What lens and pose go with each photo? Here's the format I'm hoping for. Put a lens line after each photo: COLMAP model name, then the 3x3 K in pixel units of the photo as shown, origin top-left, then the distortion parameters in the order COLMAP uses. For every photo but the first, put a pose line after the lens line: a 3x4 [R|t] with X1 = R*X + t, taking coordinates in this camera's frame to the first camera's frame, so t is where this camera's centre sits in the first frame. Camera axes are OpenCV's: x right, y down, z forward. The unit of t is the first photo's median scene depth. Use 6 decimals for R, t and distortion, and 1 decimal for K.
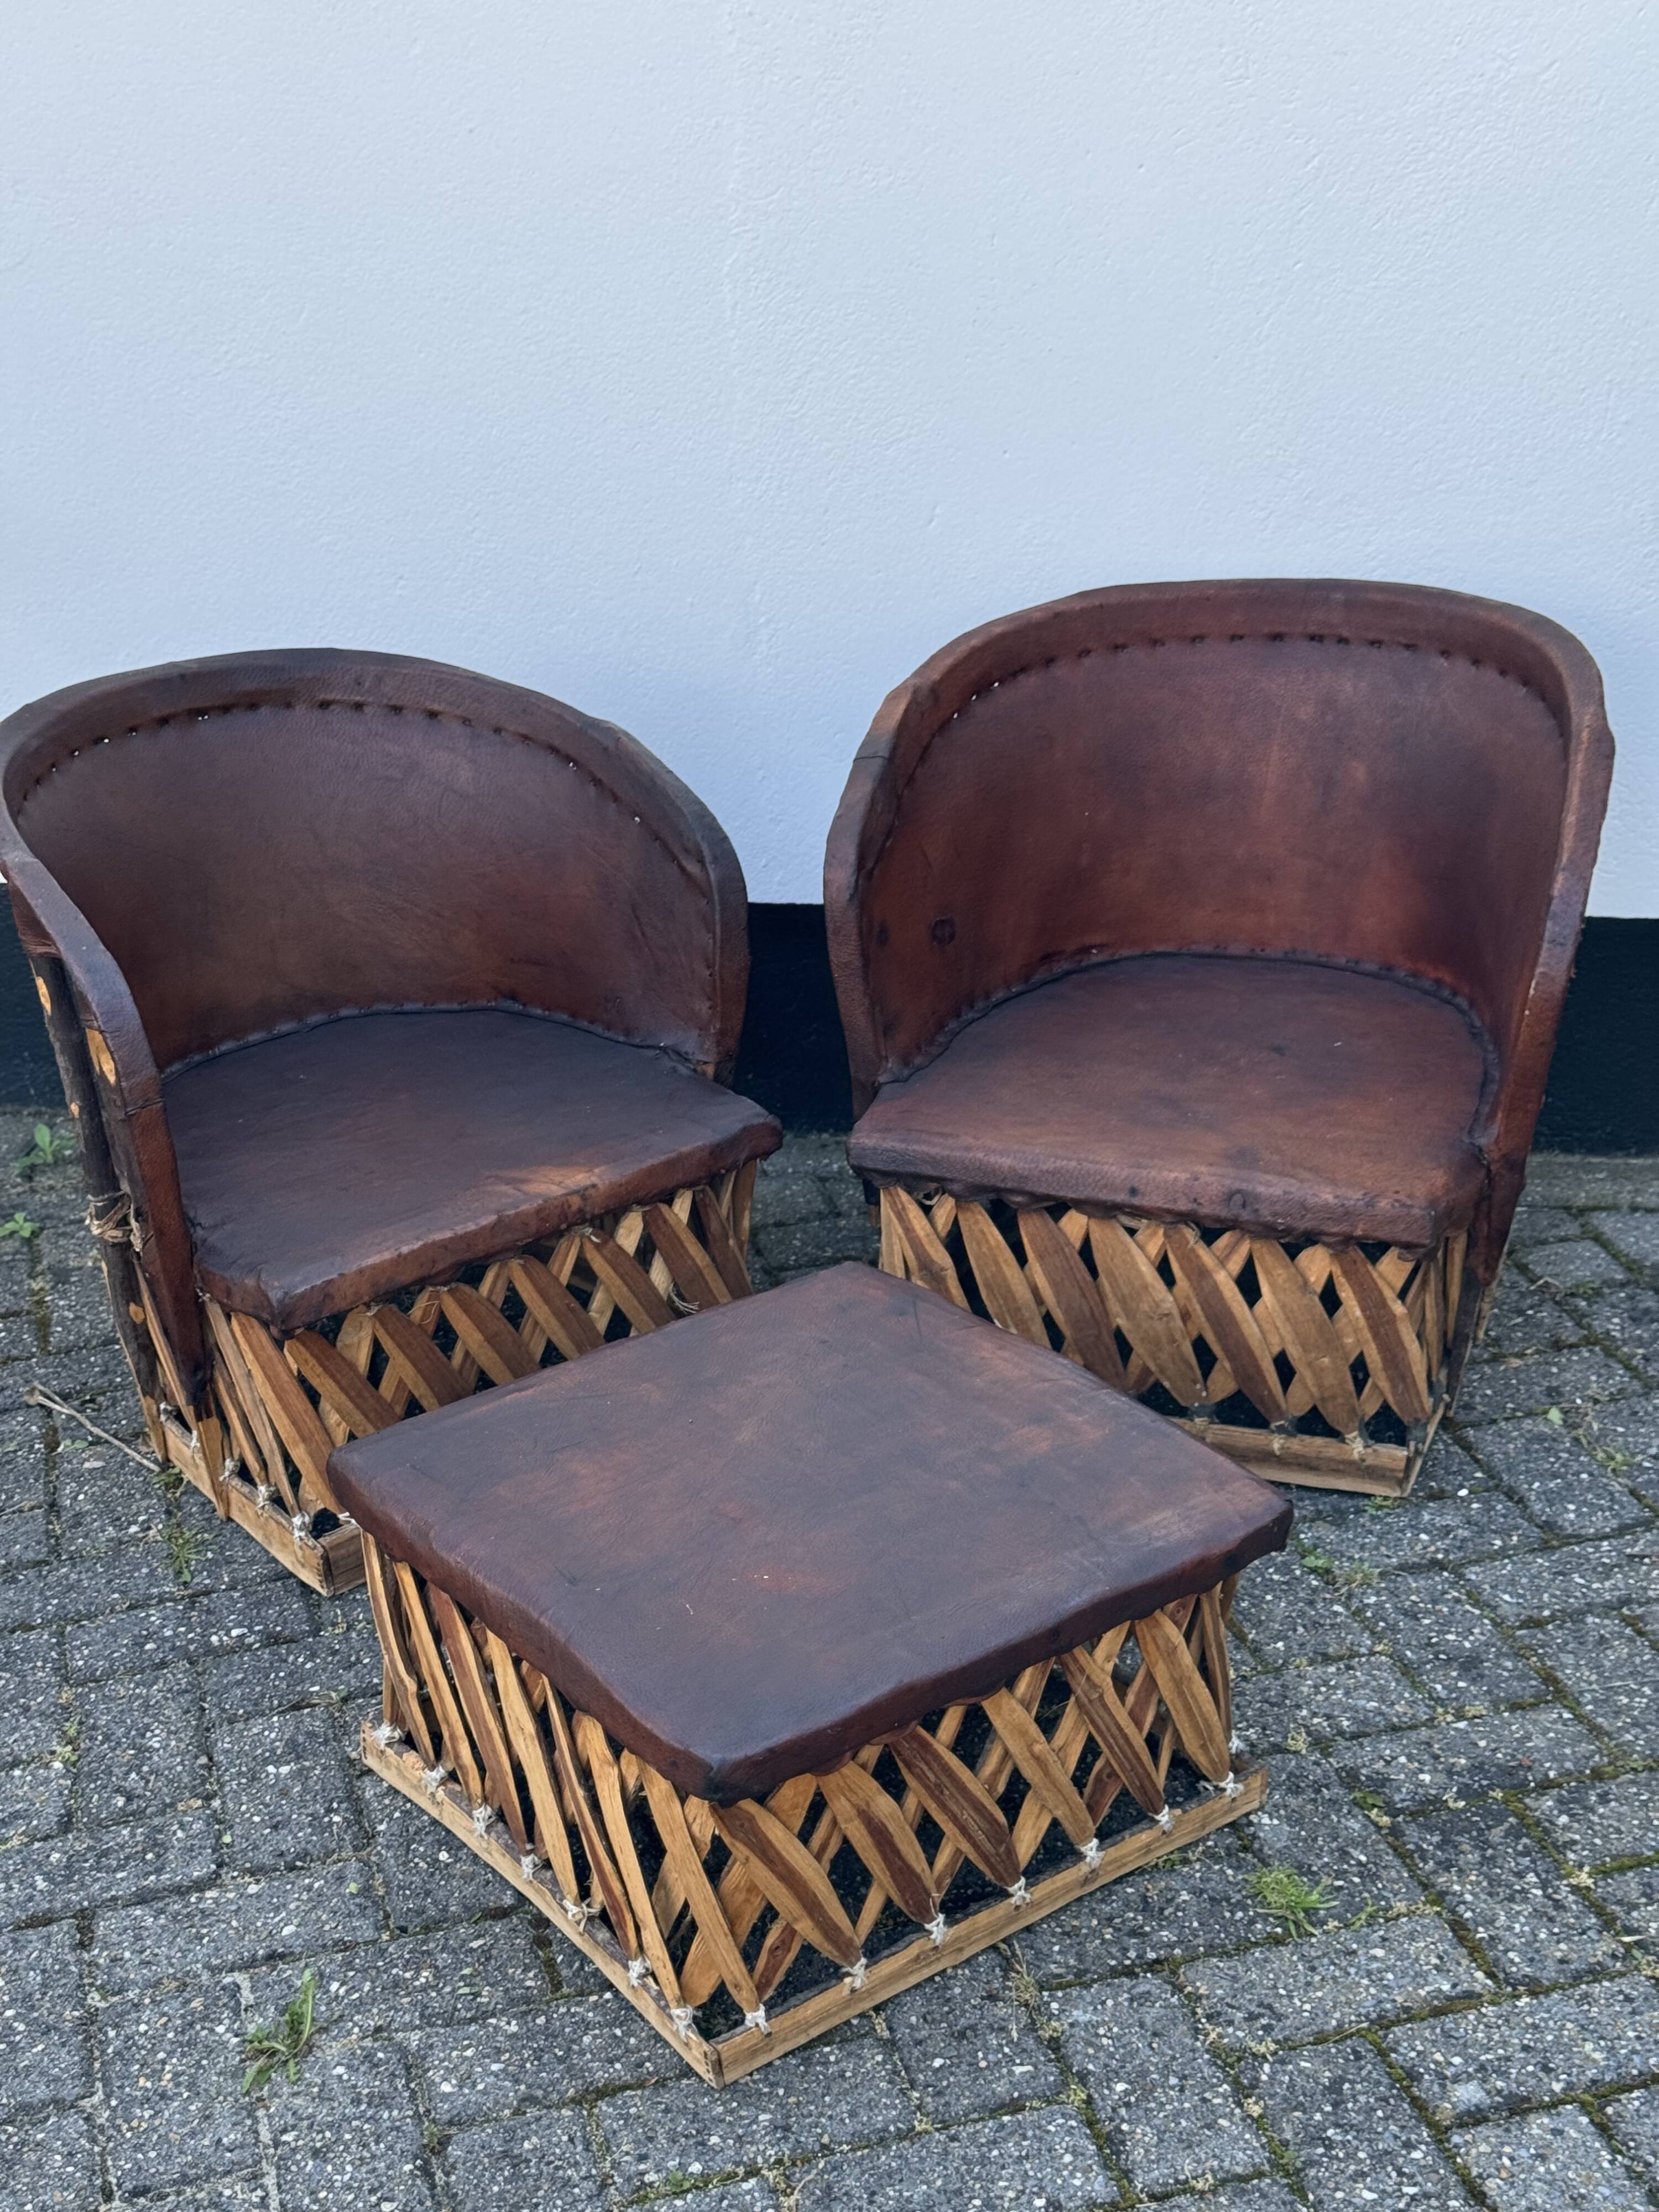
lens RADIAL K [[3107.8, 0, 829.5], [0, 3107.8, 1106.0], [0, 0, 1]] dist [0.221970, -0.572541]
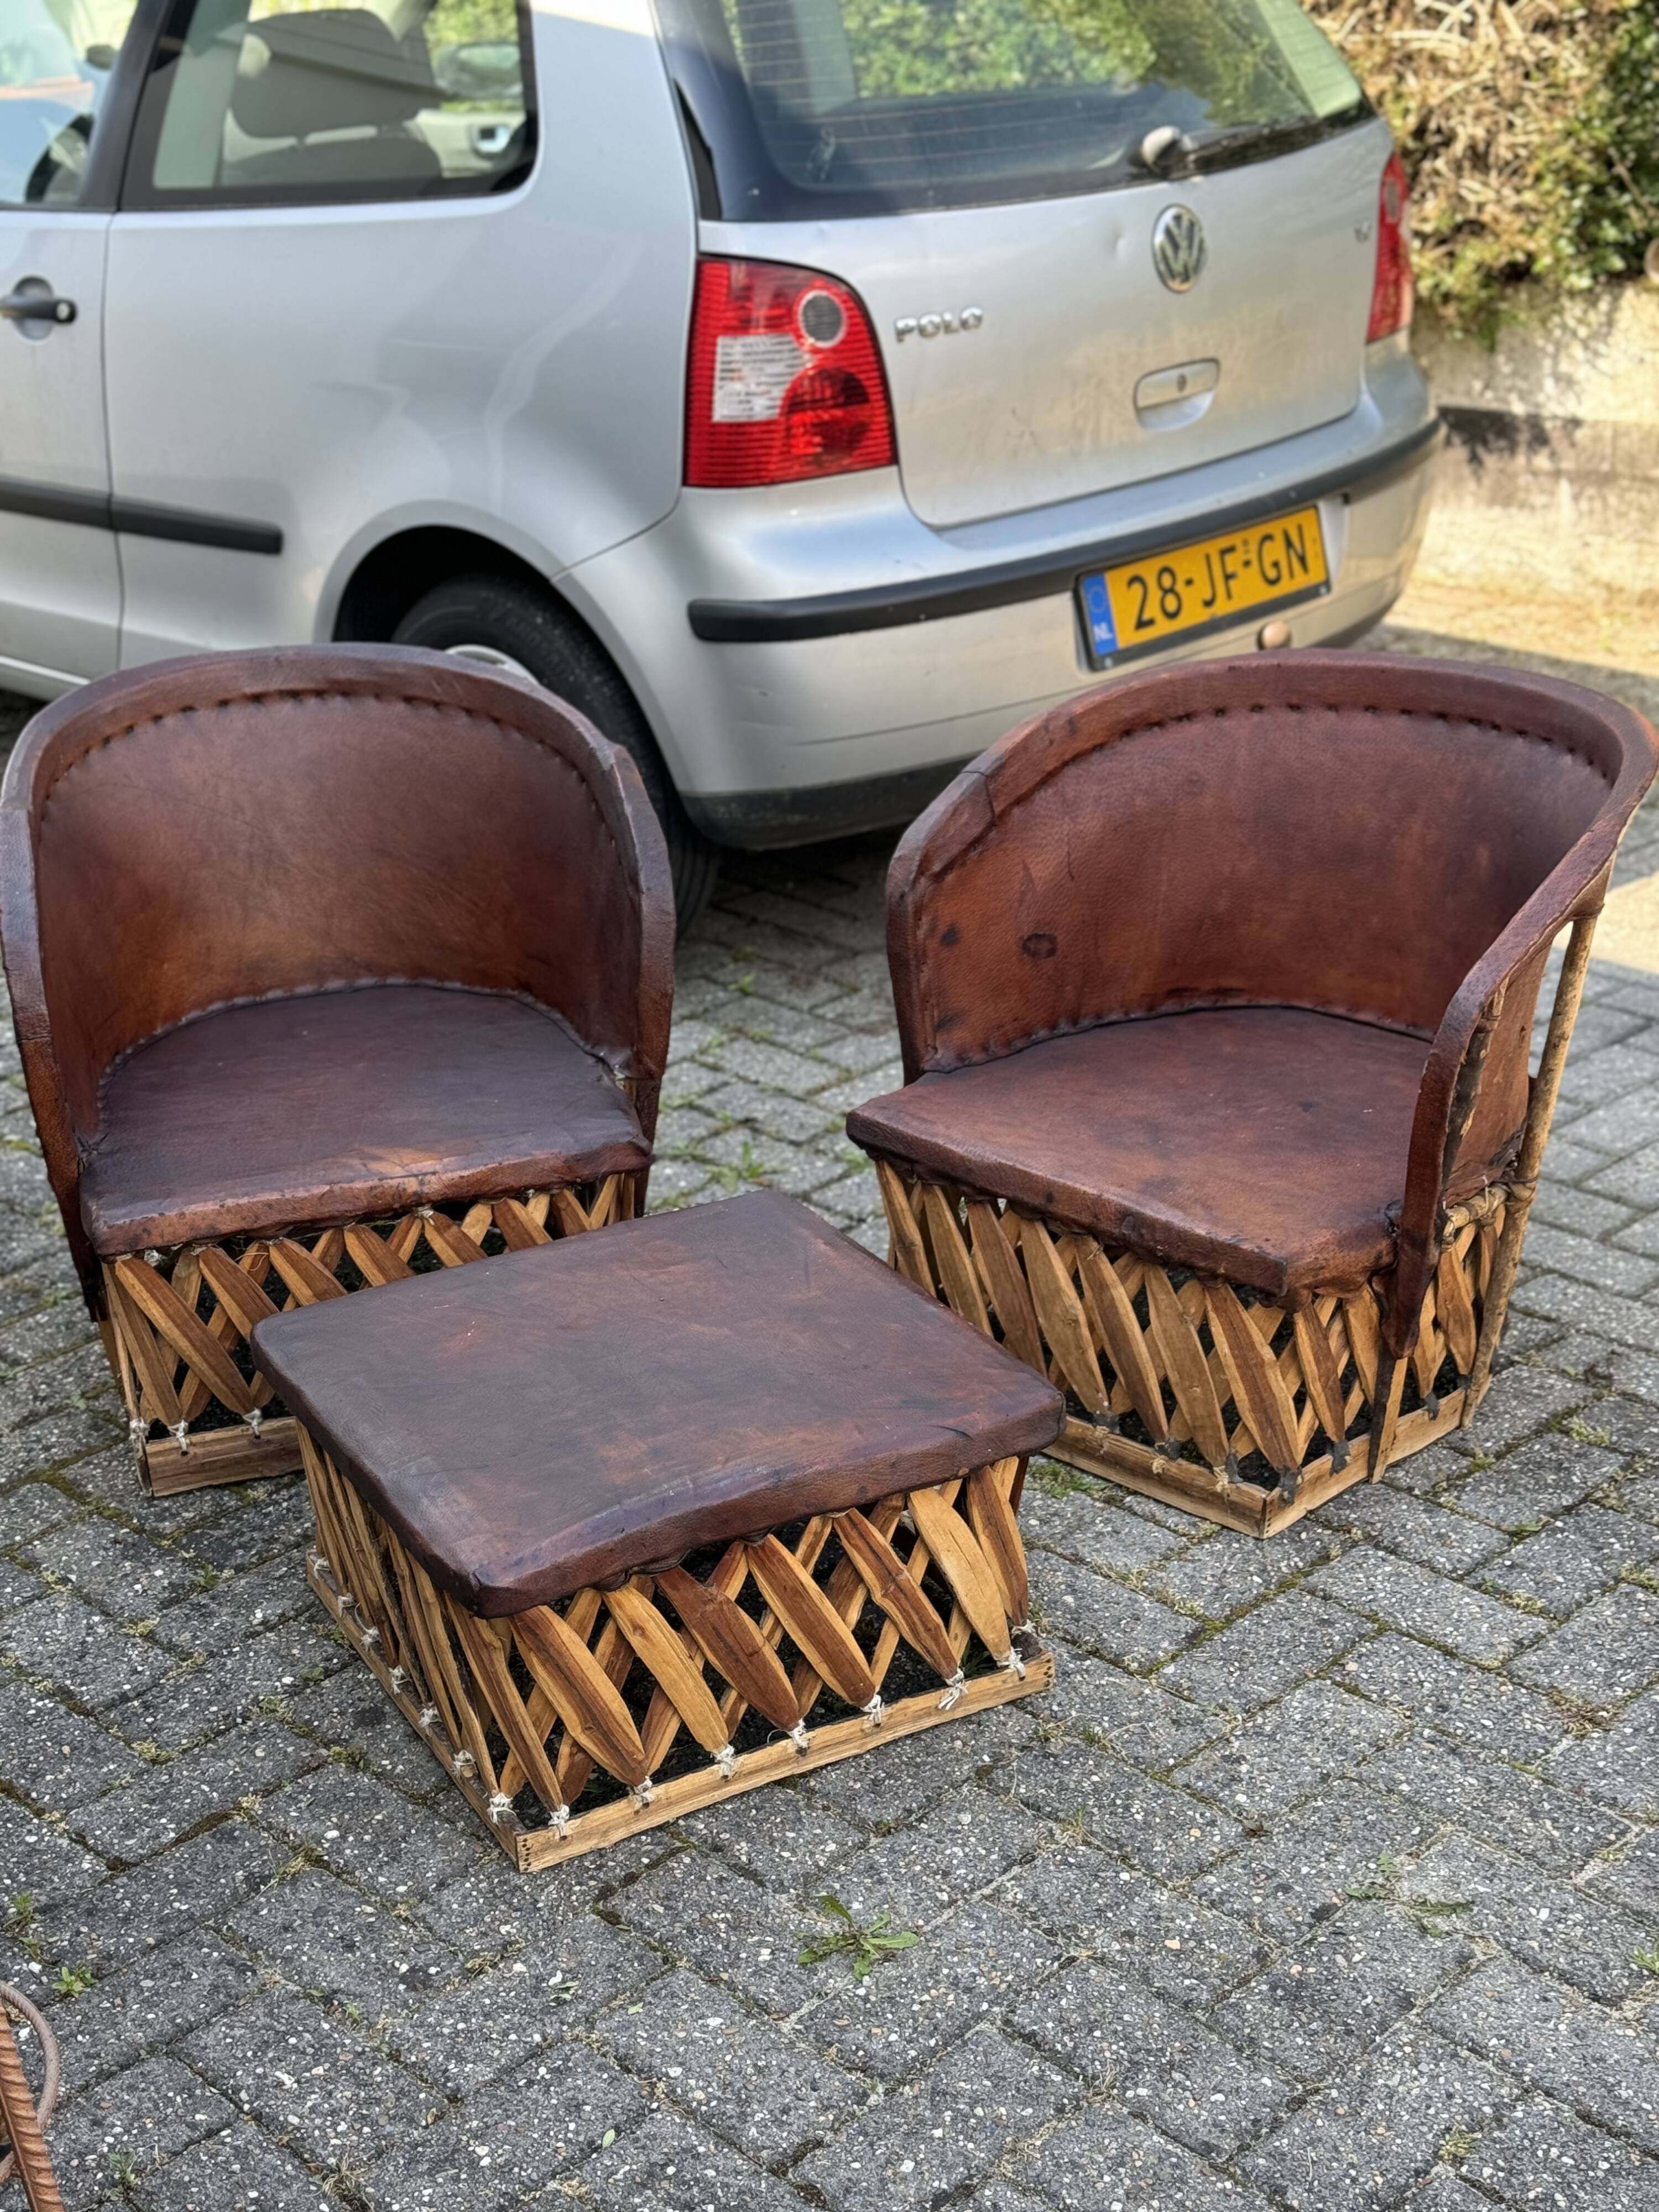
lens RADIAL K [[3123.7, 0, 817.5], [0, 3123.7, 1109.7], [0, 0, 1]] dist [0.221078, -0.564976]
pose [[0.914513, 0.173734, -0.365353, 0.412443], [-0.179464, 0.983590, 0.018506, -0.007631], [0.362573, 0.048644, 0.930685, -0.025880]]
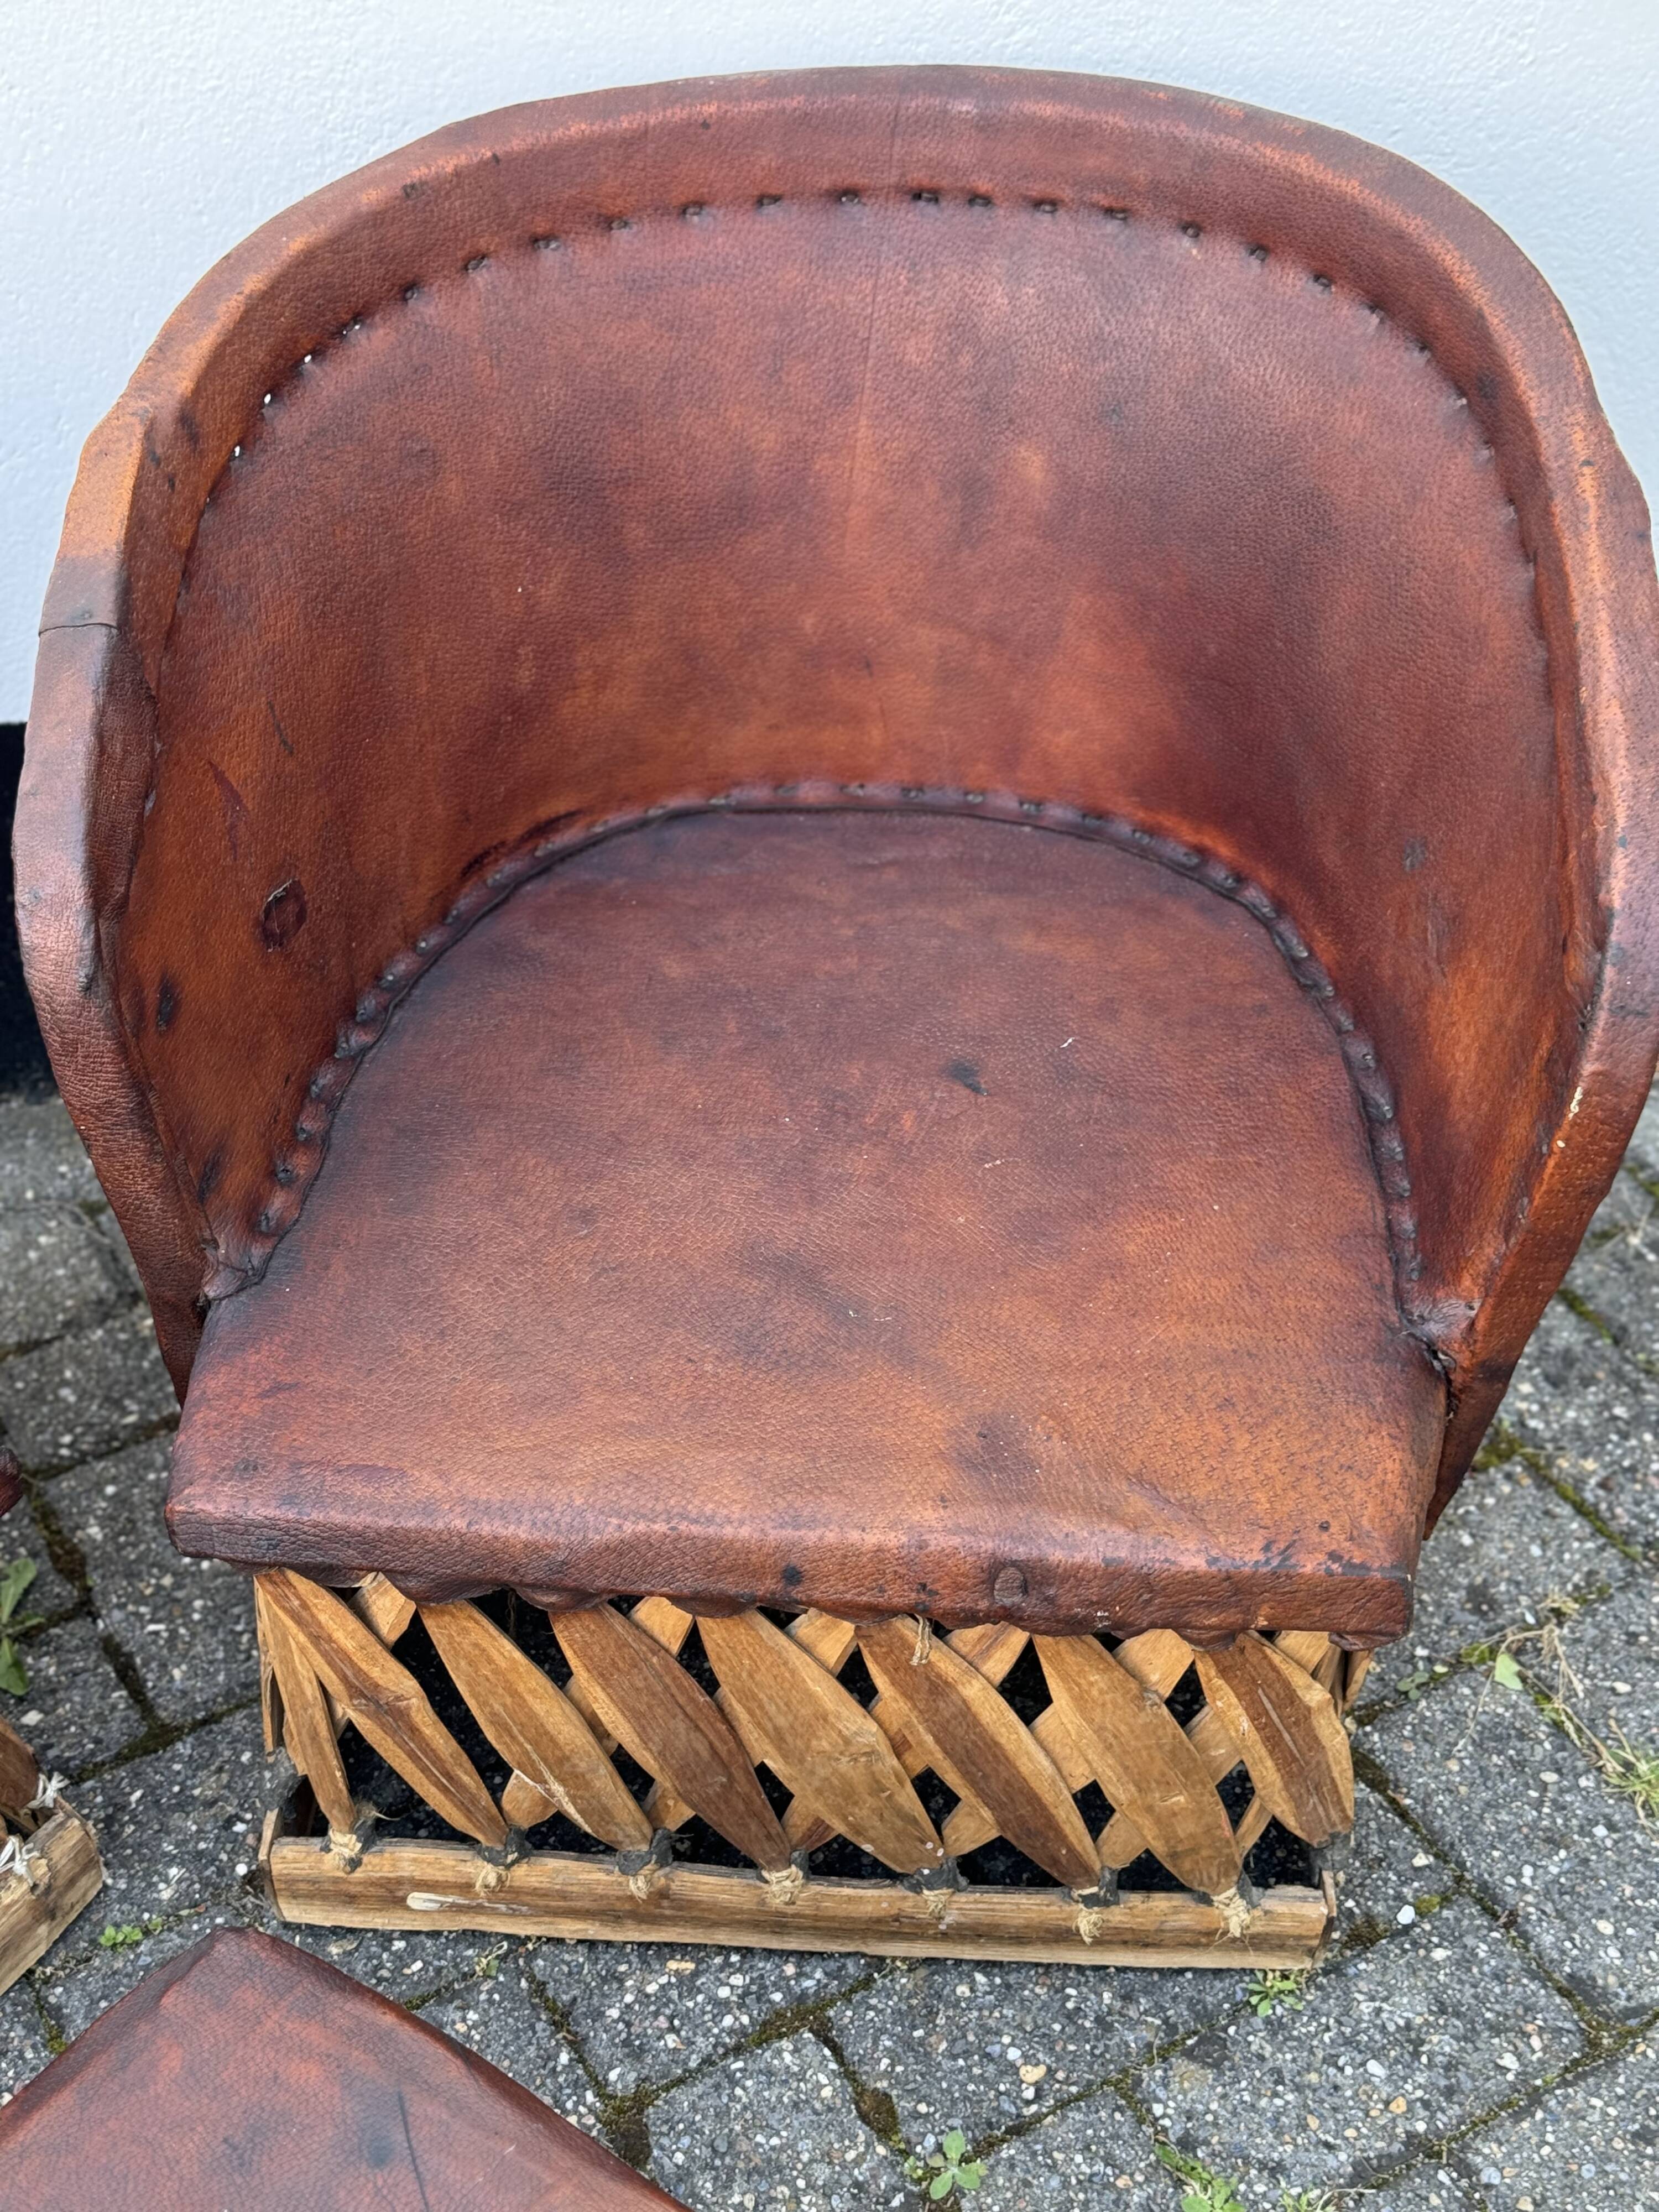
lens RADIAL K [[3104.7, 0, 828.2], [0, 3104.7, 1116.3], [0, 0, 1]] dist [0.210097, -0.518135]
pose [[0.965667, -0.154305, 0.208992, 0.012896], [0.089410, 0.952745, 0.290314, -0.181276], [-0.243913, -0.261661, 0.933831, 0.568435]]
